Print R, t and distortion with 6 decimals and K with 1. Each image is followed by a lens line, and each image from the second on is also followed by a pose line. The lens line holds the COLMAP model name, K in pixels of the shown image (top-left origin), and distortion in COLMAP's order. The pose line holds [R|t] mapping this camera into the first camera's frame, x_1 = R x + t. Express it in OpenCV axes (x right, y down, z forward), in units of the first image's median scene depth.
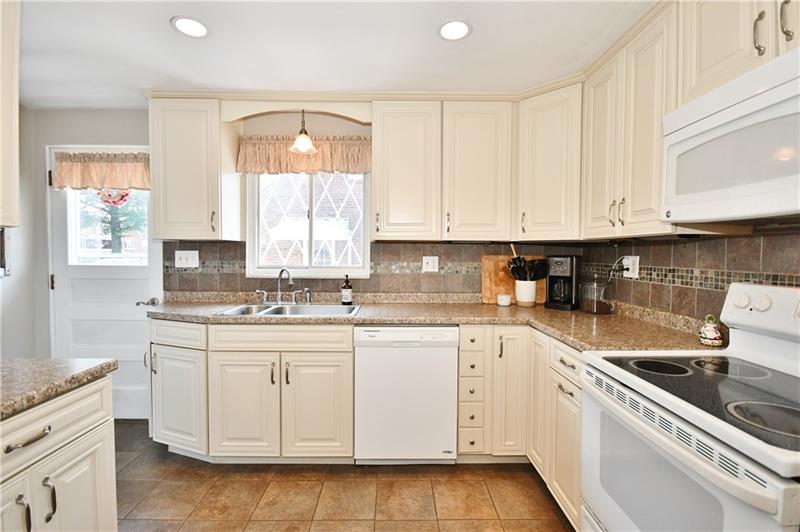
lens RADIAL K [[362.7, 0, 396.1], [0, 362.7, 264.4], [0, 0, 1]] dist [0.000519, -0.005764]
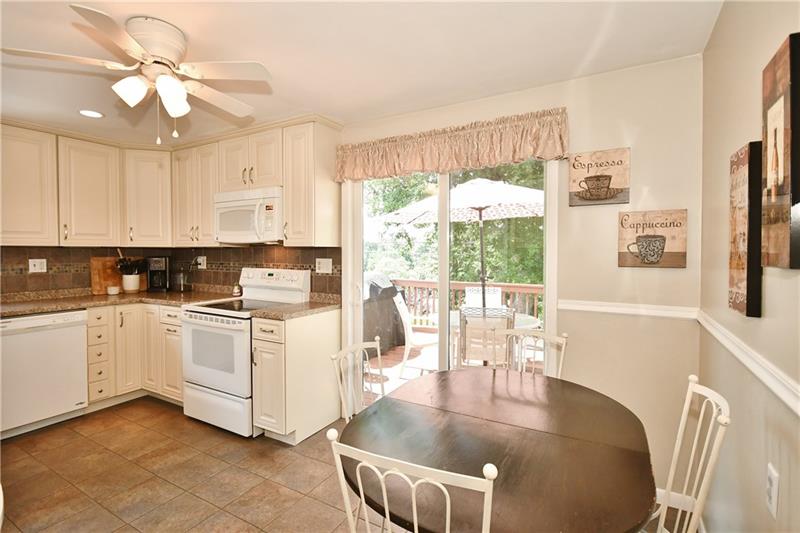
lens RADIAL K [[391.7, 0, 397.1], [0, 391.7, 258.8], [0, 0, 1]] dist [-0.001138, -0.000128]
pose [[0.503661, -0.021719, 0.863628, -0.421395], [0.027582, 0.999579, 0.009052, -0.002532], [-0.863461, 0.019262, 0.504048, -0.633428]]
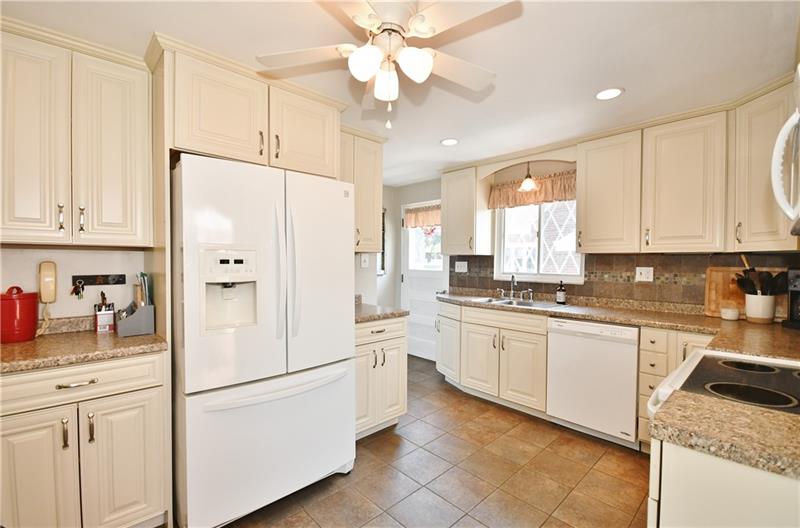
lens RADIAL K [[355.1, 0, 398.5], [0, 355.1, 269.8], [0, 0, 1]] dist [-0.000456, -0.000069]
pose [[0.679062, 0.018167, -0.733856, 0.393580], [-0.024862, 0.999689, 0.001742, 0.002545], [0.733660, 0.017062, 0.679303, -0.271381]]
